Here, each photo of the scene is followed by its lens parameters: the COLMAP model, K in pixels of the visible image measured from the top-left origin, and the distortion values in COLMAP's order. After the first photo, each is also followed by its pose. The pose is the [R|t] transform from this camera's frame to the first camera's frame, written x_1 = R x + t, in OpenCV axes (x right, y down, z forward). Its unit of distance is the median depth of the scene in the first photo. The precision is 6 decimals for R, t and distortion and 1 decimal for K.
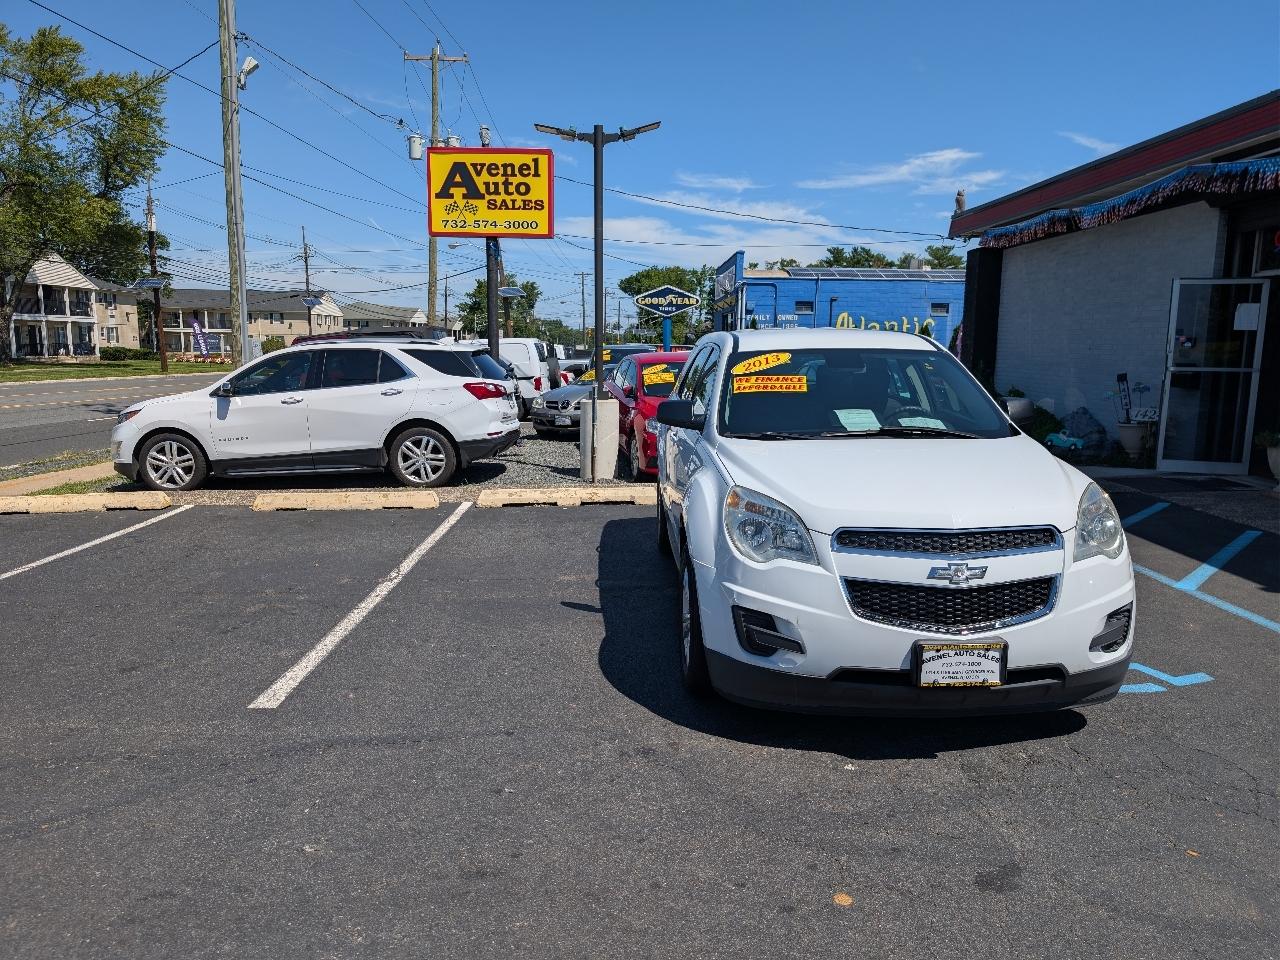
lens RADIAL K [[929.8, 0, 640.0], [0, 929.8, 480.0], [0, 0, 1]] dist [0.009230, -0.003612]
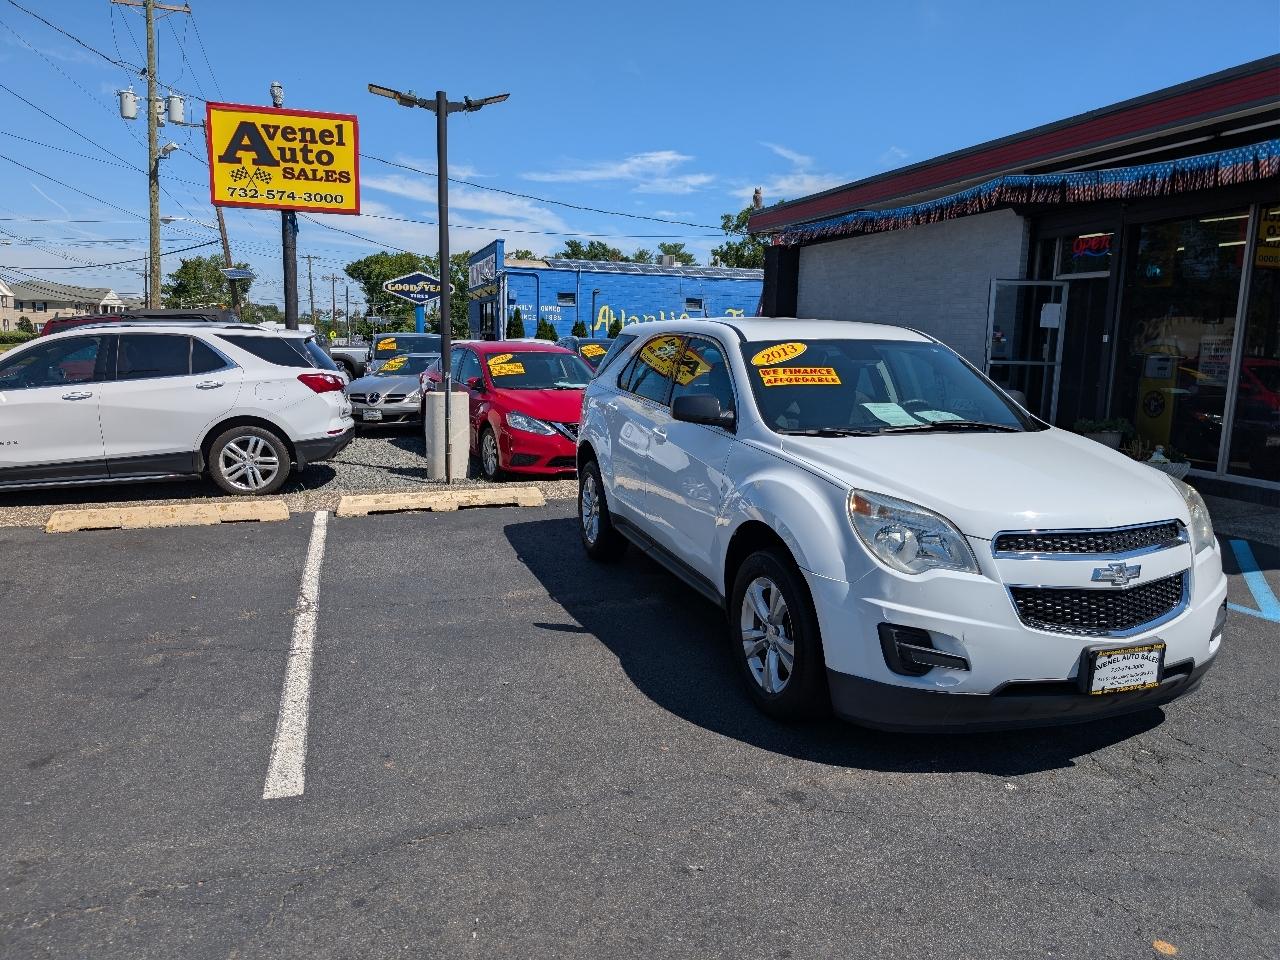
lens RADIAL K [[929.8, 0, 640.0], [0, 929.8, 480.0], [0, 0, 1]] dist [0.009230, -0.003612]
pose [[0.959385, -0.031169, 0.280371, -0.116431], [0.028601, 0.999503, 0.013249, -0.006865], [-0.280645, -0.004692, 0.959800, 0.062676]]
